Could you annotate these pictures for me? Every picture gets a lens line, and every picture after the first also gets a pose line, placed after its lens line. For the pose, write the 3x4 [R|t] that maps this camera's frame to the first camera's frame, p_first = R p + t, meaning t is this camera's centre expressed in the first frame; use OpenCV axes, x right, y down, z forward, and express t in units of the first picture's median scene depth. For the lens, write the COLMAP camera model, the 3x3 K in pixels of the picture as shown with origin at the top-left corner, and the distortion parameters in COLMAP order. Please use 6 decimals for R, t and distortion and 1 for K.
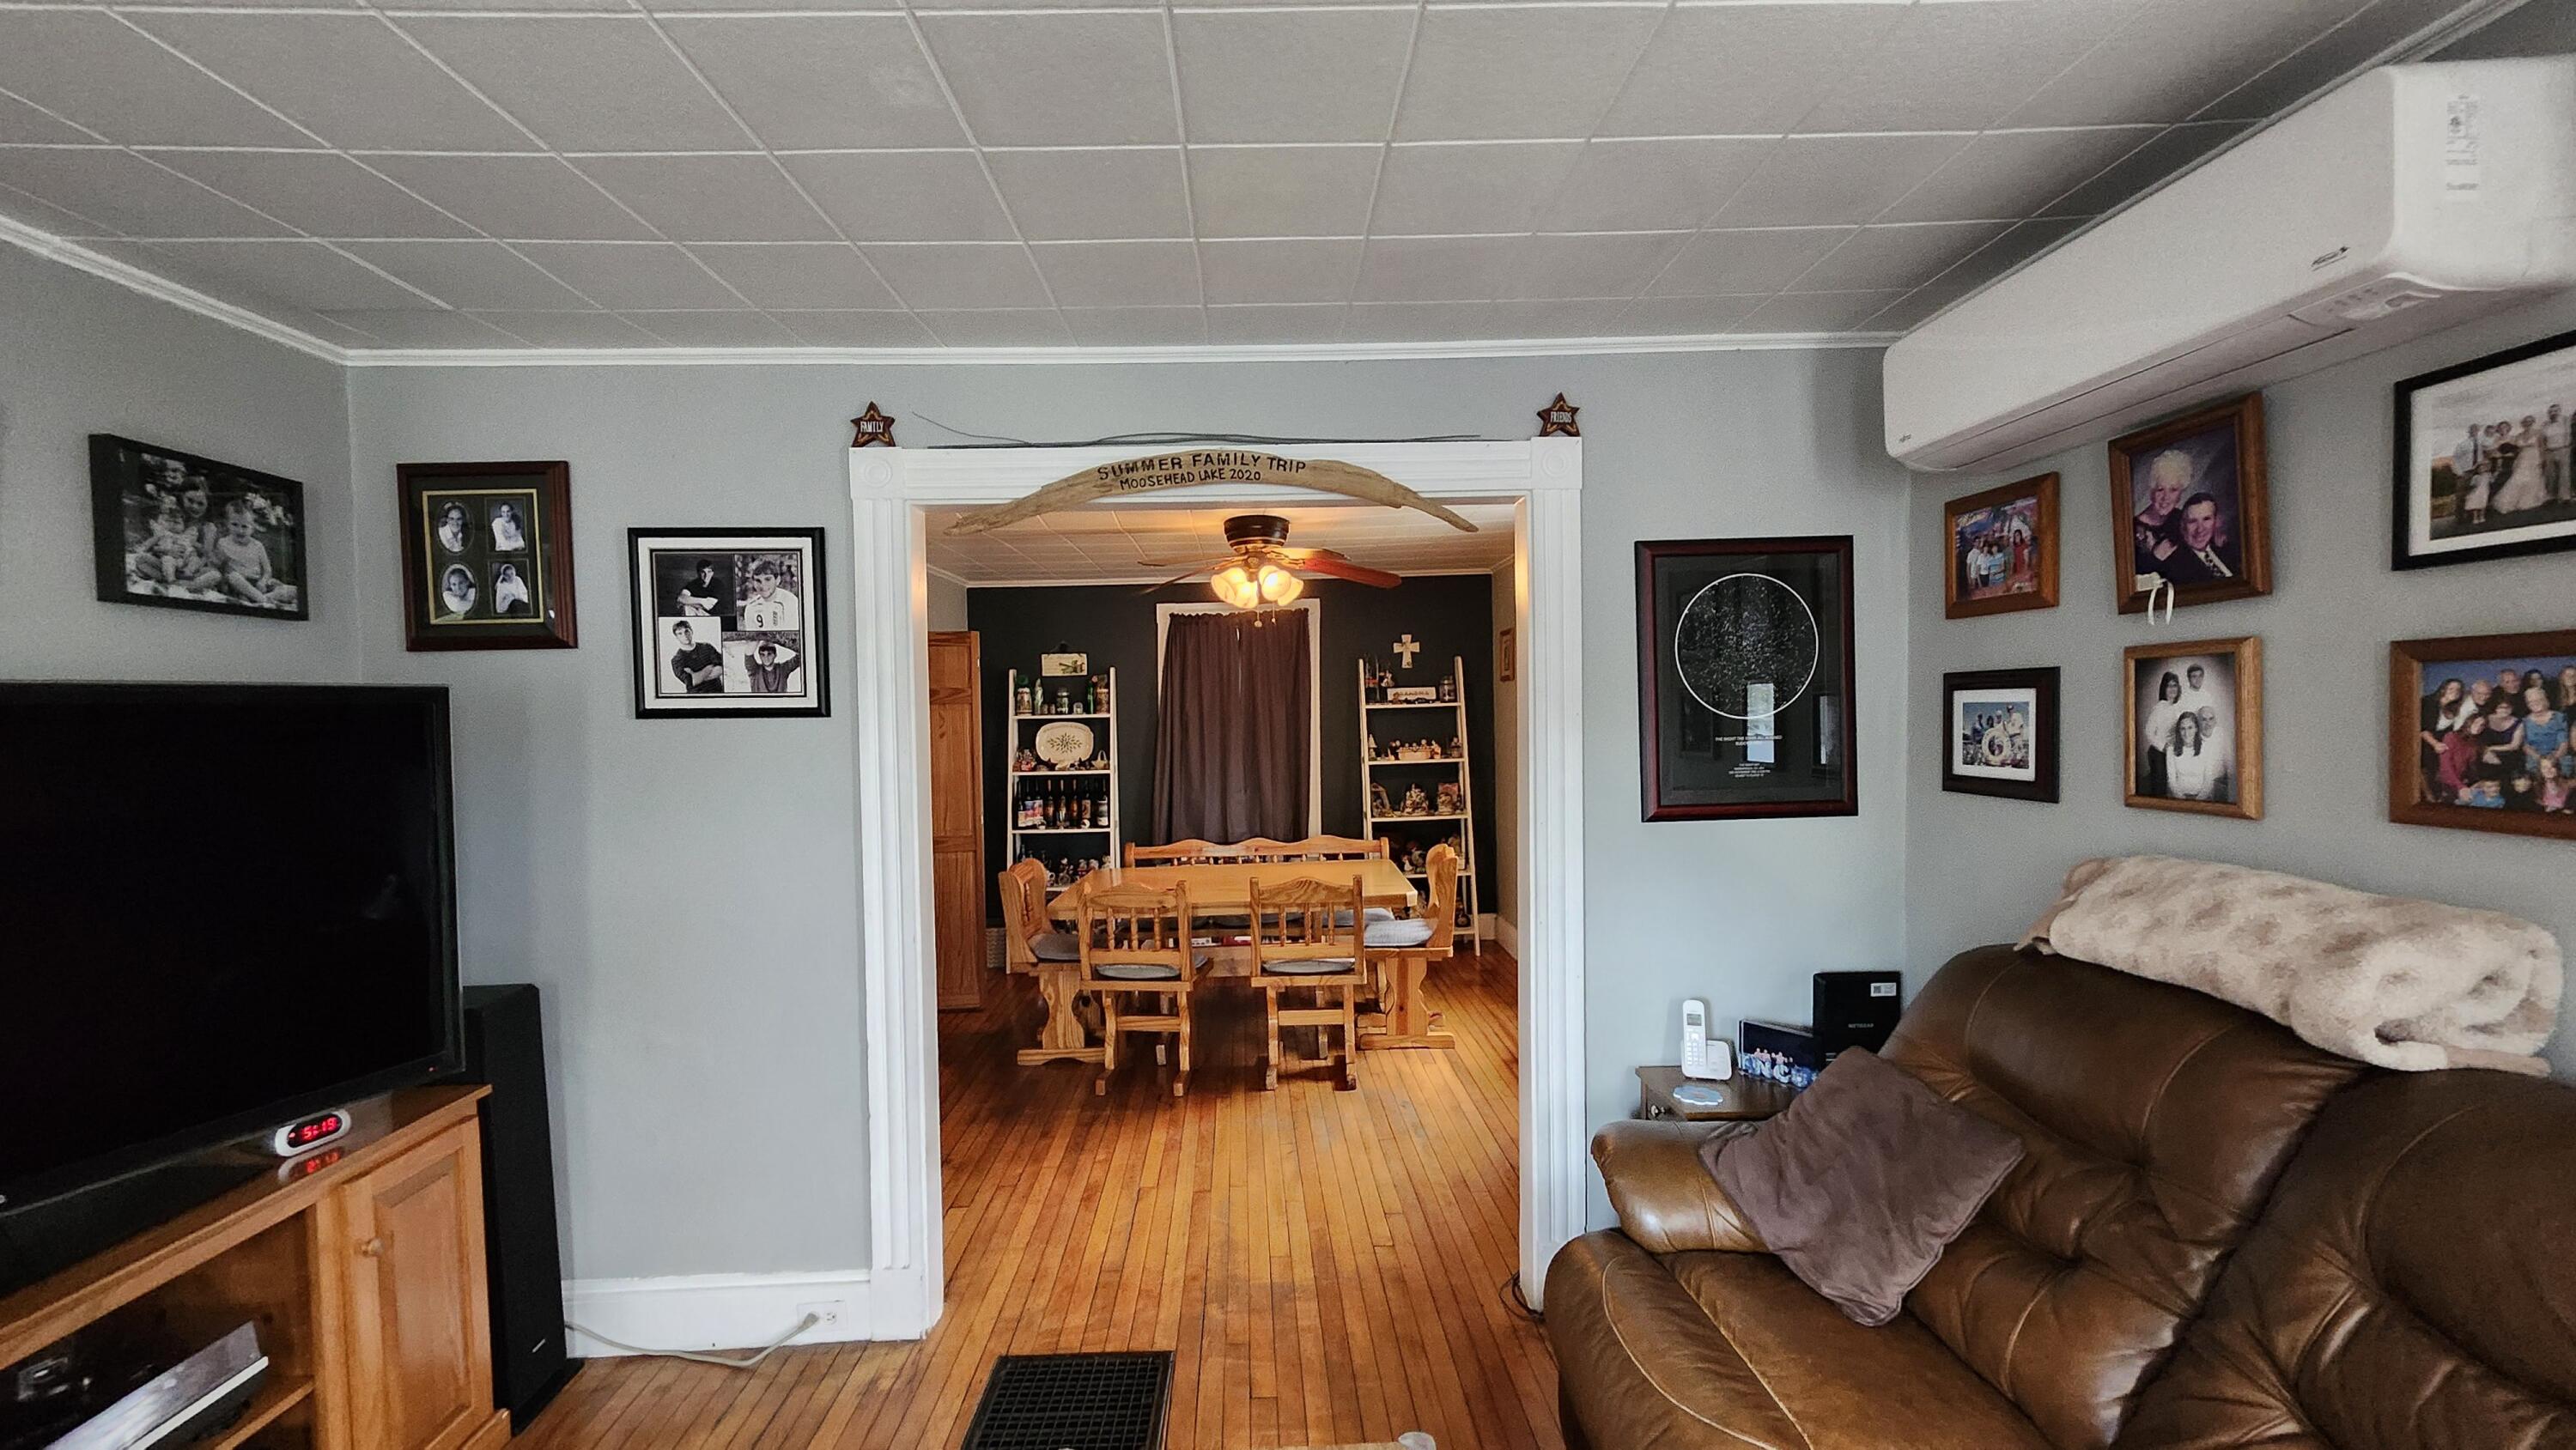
lens RADIAL K [[1009.8, 0, 1277.1], [0, 1009.8, 739.4], [0, 0, 1]] dist [-0.003742, -0.000474]
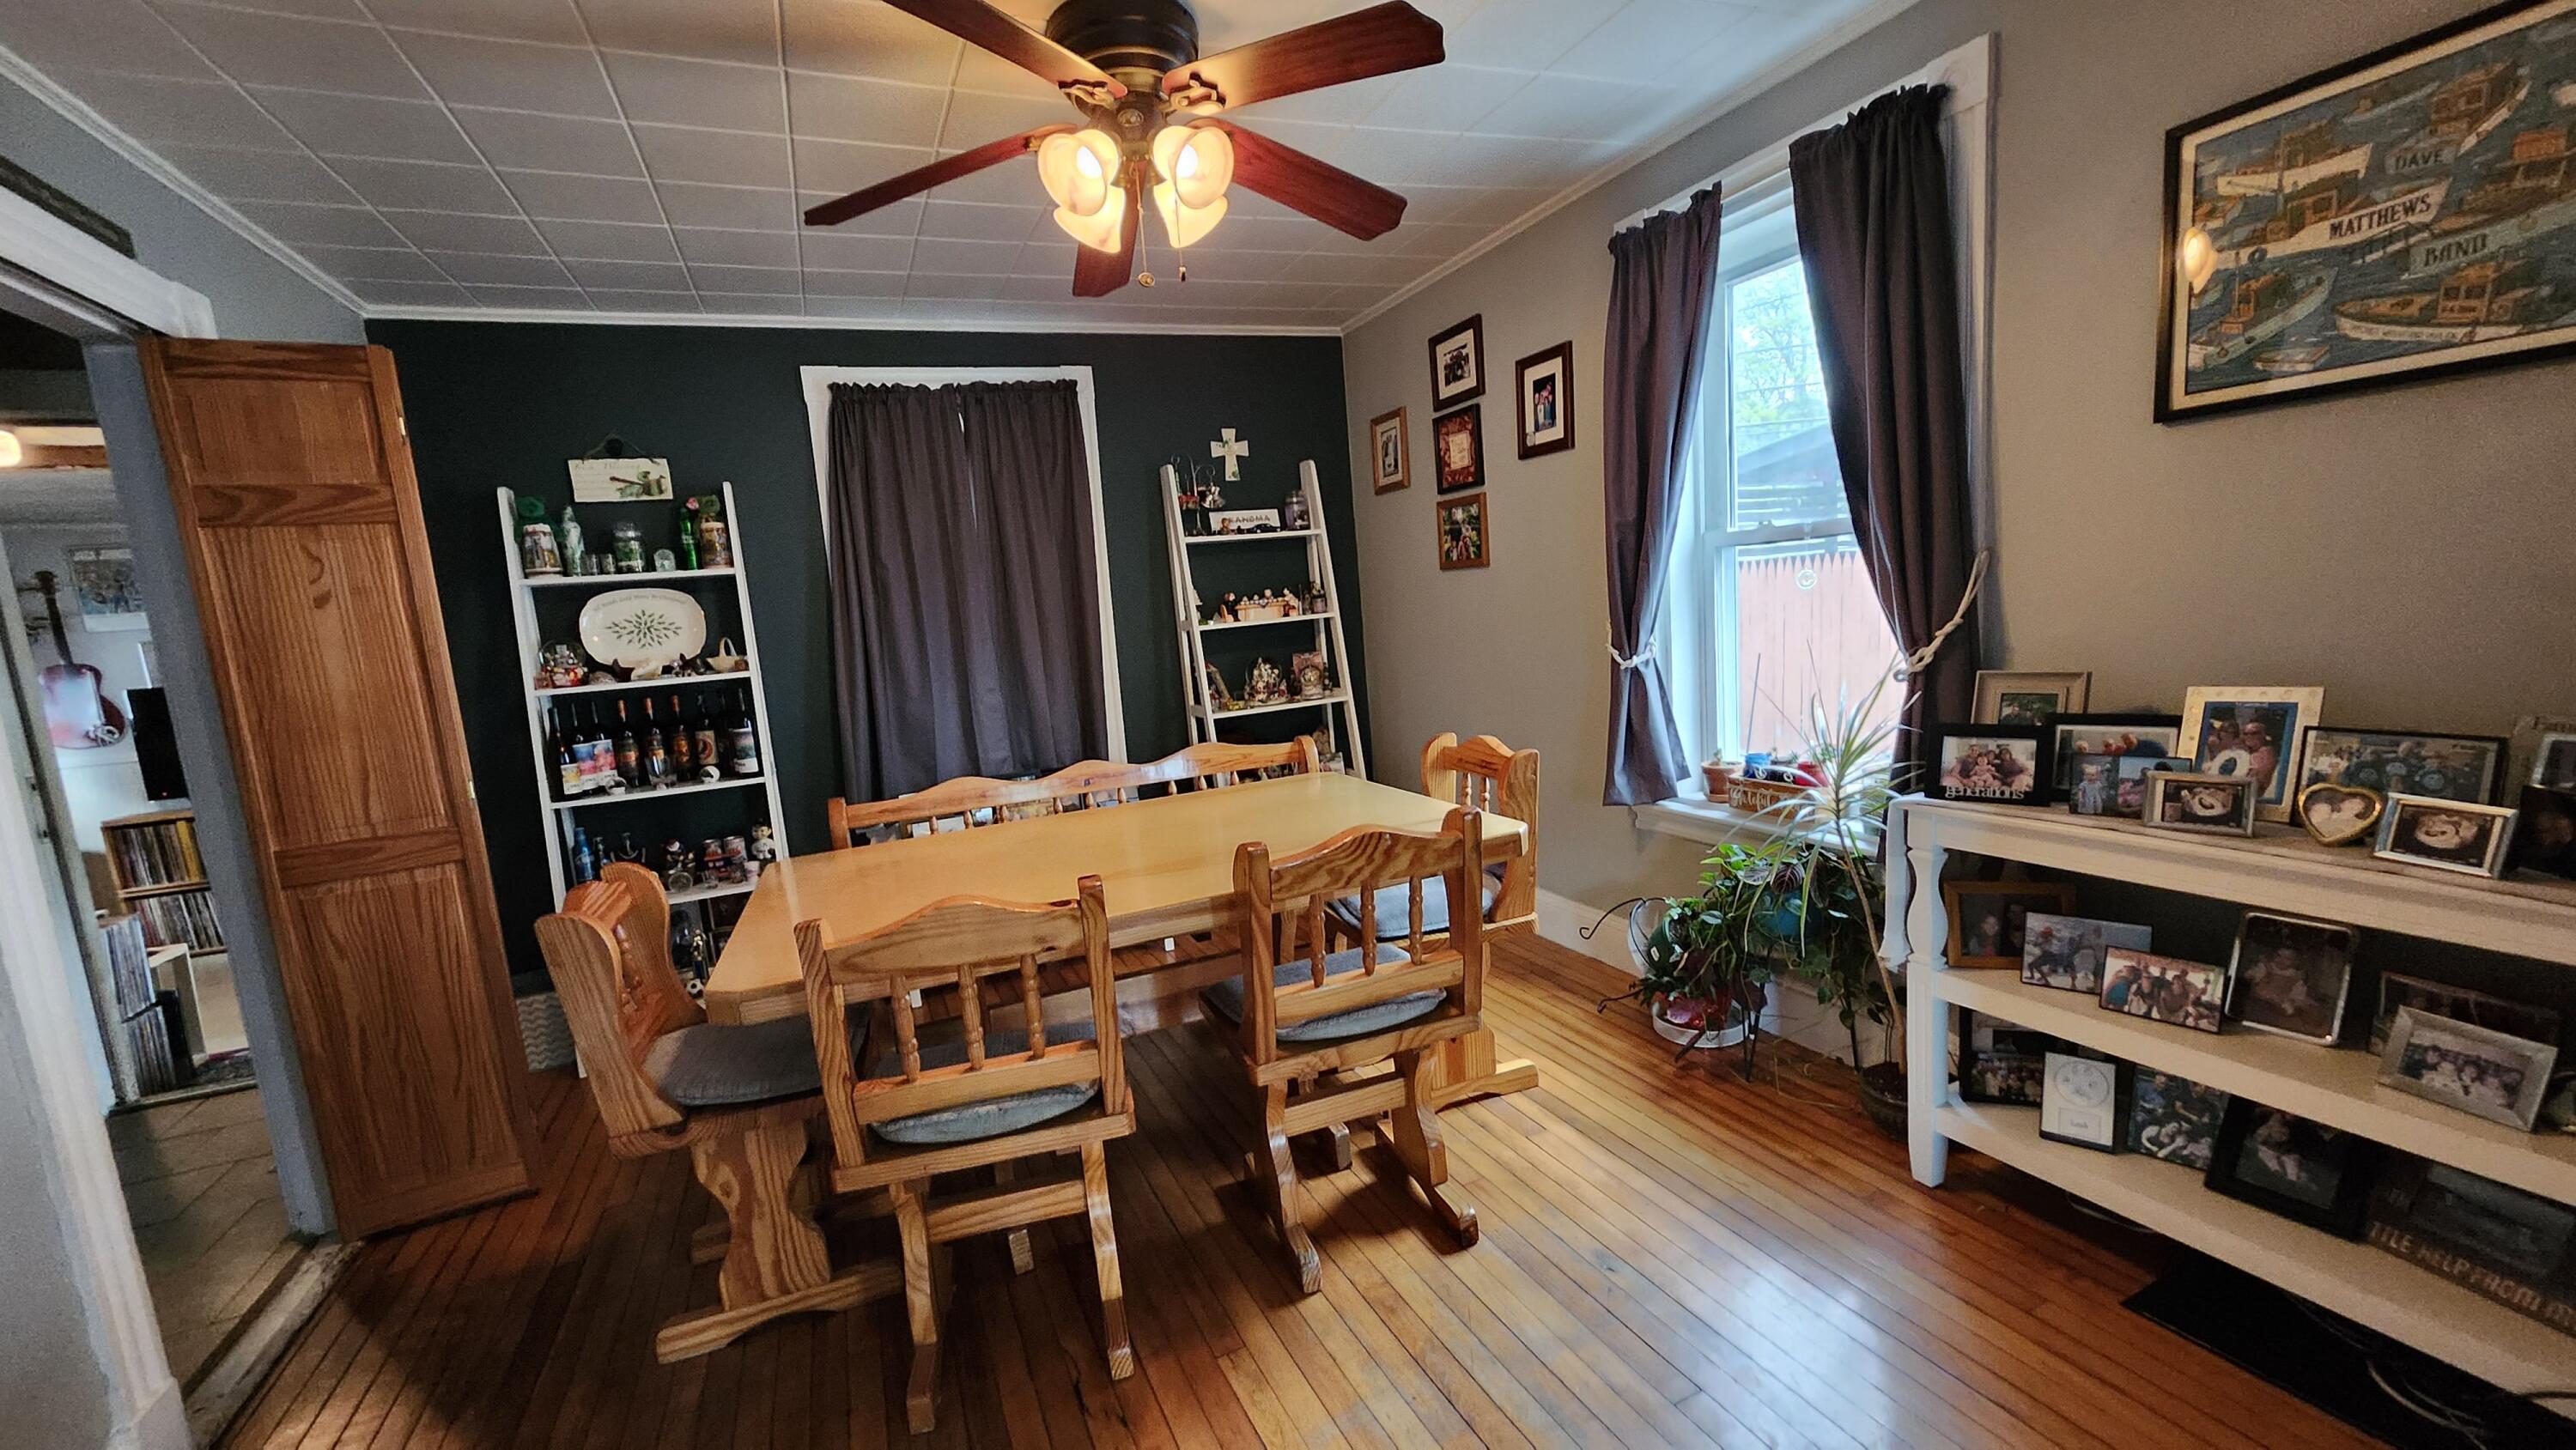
lens RADIAL K [[1034.0, 0, 1290.3], [0, 1034.0, 742.0], [0, 0, 1]] dist [0.001657, -0.000056]
pose [[0.925097, -0.105056, 0.364908, -0.101821], [0.072218, 0.992104, 0.102538, 0.031999], [-0.372799, -0.068505, 0.925380, 0.369938]]
